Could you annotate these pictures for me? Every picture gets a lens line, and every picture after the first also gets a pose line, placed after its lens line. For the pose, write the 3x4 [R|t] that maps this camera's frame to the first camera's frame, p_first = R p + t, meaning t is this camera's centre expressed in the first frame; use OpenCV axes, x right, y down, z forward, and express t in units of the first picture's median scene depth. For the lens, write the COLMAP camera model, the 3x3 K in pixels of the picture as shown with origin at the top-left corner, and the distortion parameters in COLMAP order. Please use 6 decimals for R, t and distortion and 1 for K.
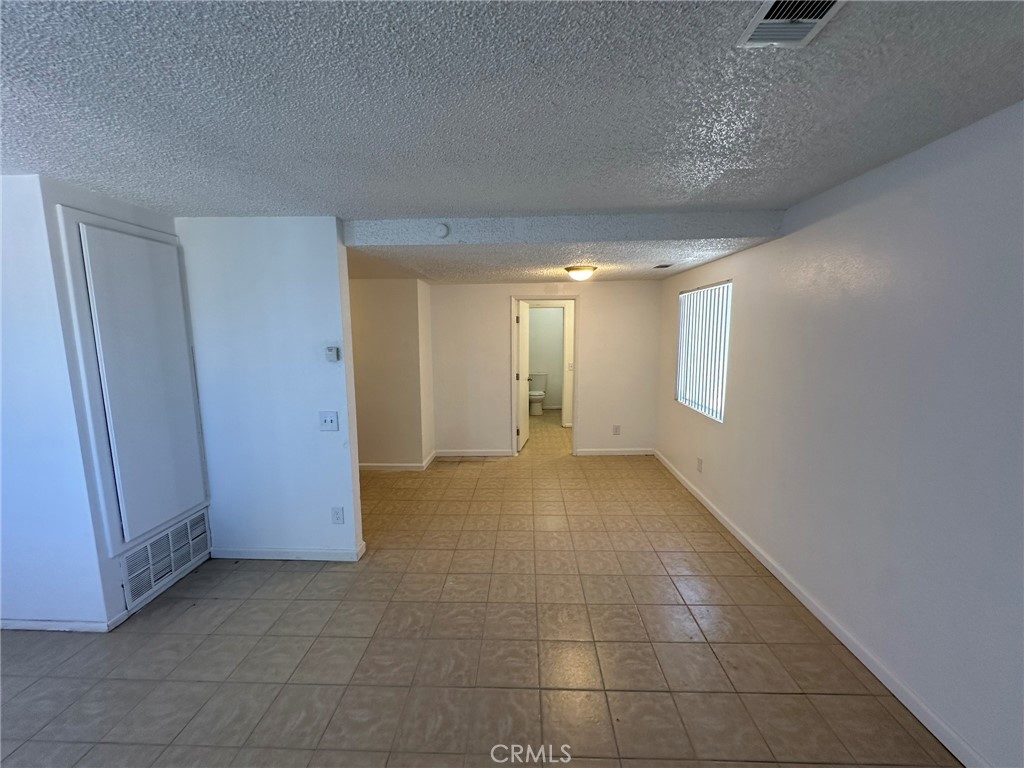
lens RADIAL K [[408.8, 0, 512.0], [0, 408.8, 384.0], [0, 0, 1]] dist [0.000327, 0.000111]
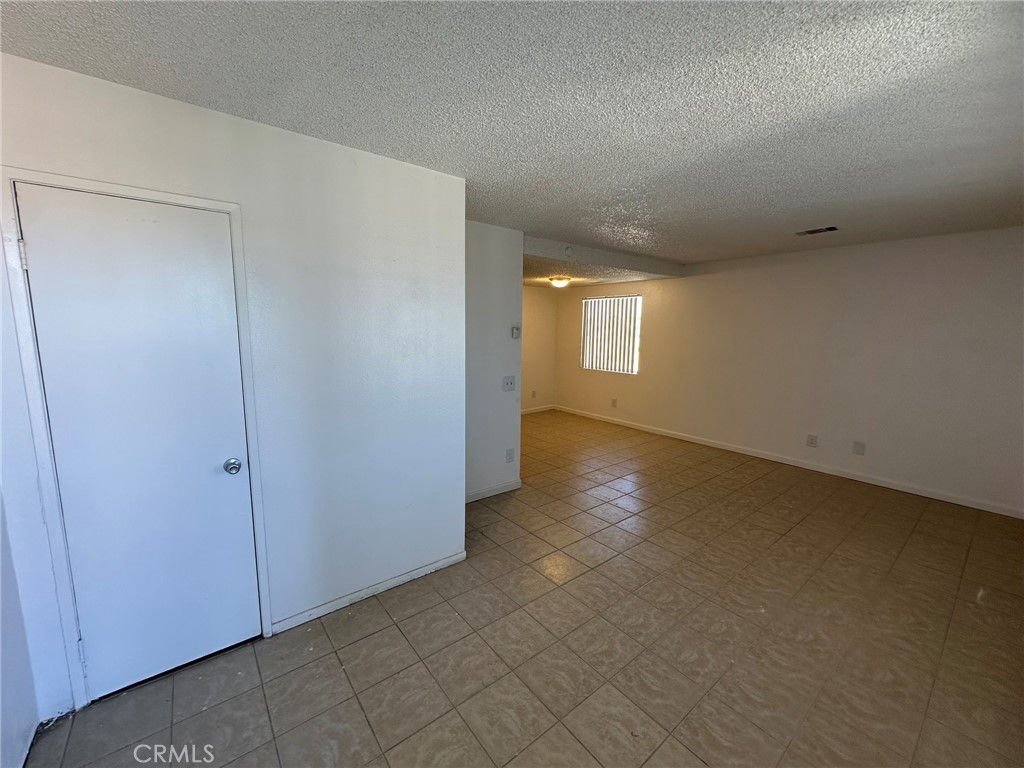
lens RADIAL K [[408.8, 0, 512.0], [0, 408.8, 384.0], [0, 0, 1]] dist [0.000327, 0.000111]
pose [[0.755727, -0.074764, 0.650605, -0.975827], [0.072218, 0.996917, 0.030673, 0.039713], [-0.650892, 0.023805, 0.758797, -0.008183]]
